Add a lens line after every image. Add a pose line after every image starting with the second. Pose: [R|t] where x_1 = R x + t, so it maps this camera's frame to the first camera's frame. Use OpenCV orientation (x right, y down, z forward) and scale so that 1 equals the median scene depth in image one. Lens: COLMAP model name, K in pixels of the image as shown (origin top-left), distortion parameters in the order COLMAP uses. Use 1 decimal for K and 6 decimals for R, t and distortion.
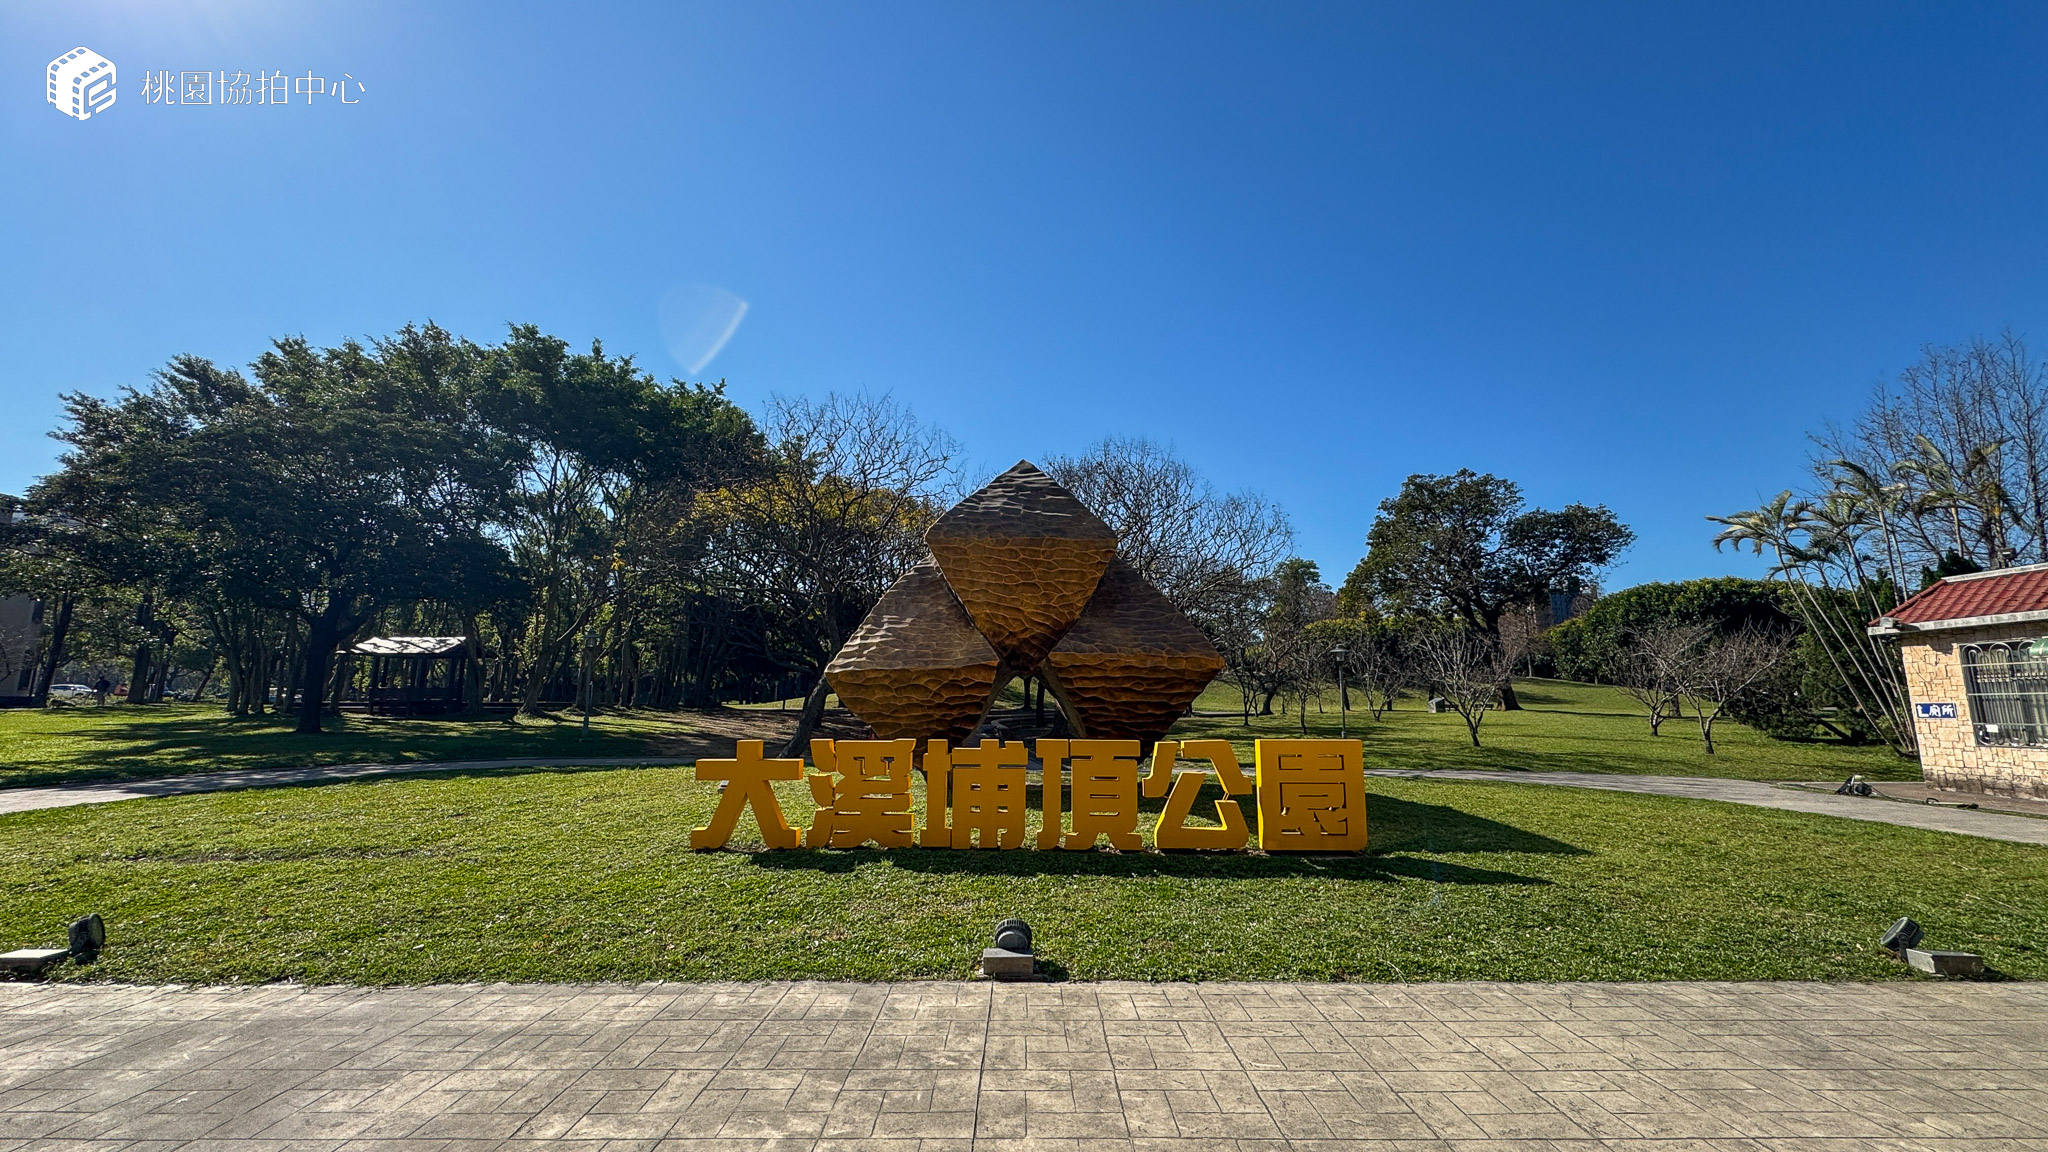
lens RADIAL K [[807.8, 0, 1024.0], [0, 807.8, 576.0], [0, 0, 1]] dist [-0.002199, -0.000061]
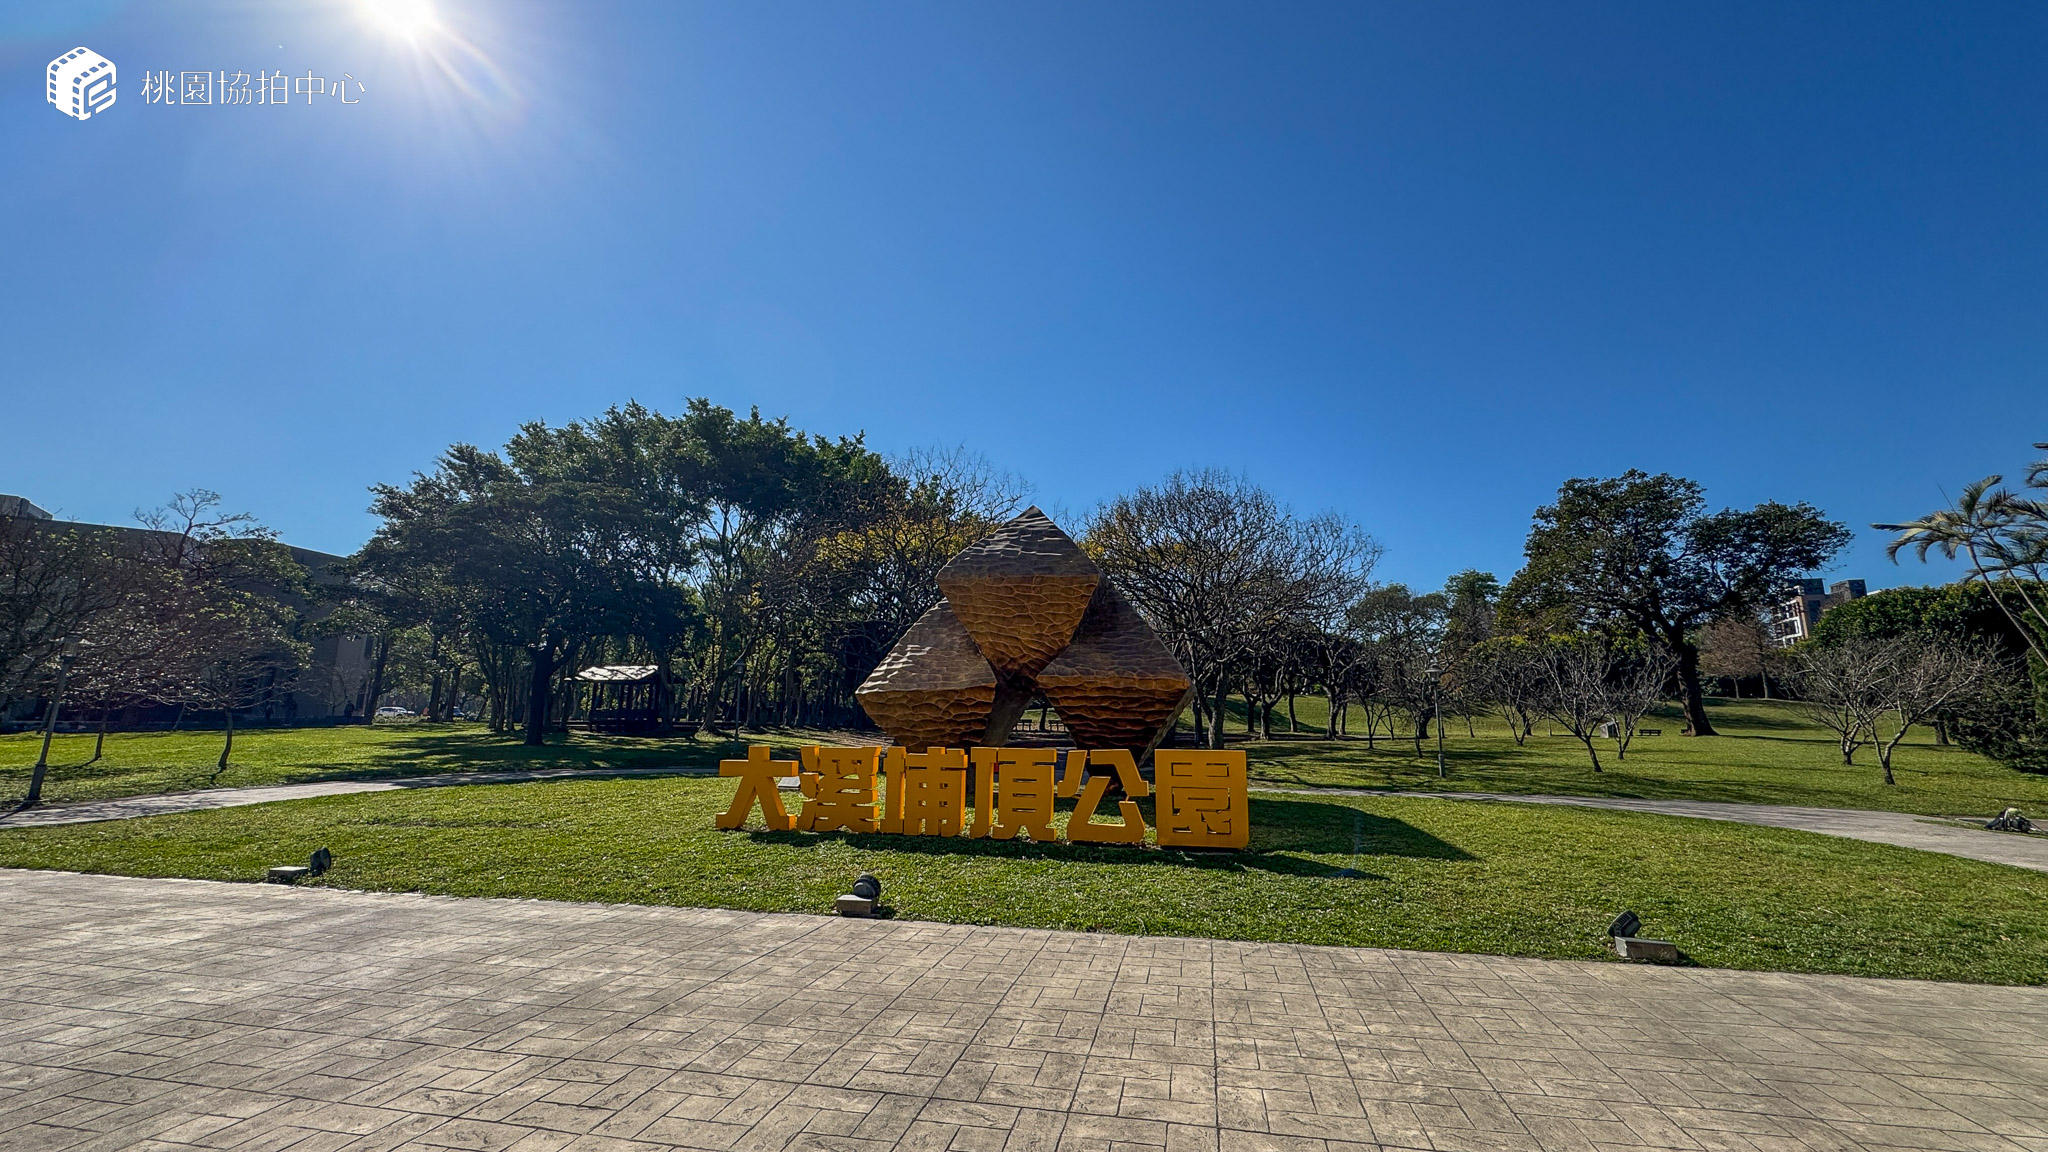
lens RADIAL K [[808.7, 0, 1026.7], [0, 808.7, 569.1], [0, 0, 1]] dist [-0.004234, 0.000061]
pose [[0.977725, -0.034800, -0.206986, 0.108831], [0.027137, 0.998841, -0.039749, -0.004537], [0.208130, 0.033247, 0.977536, -0.055505]]
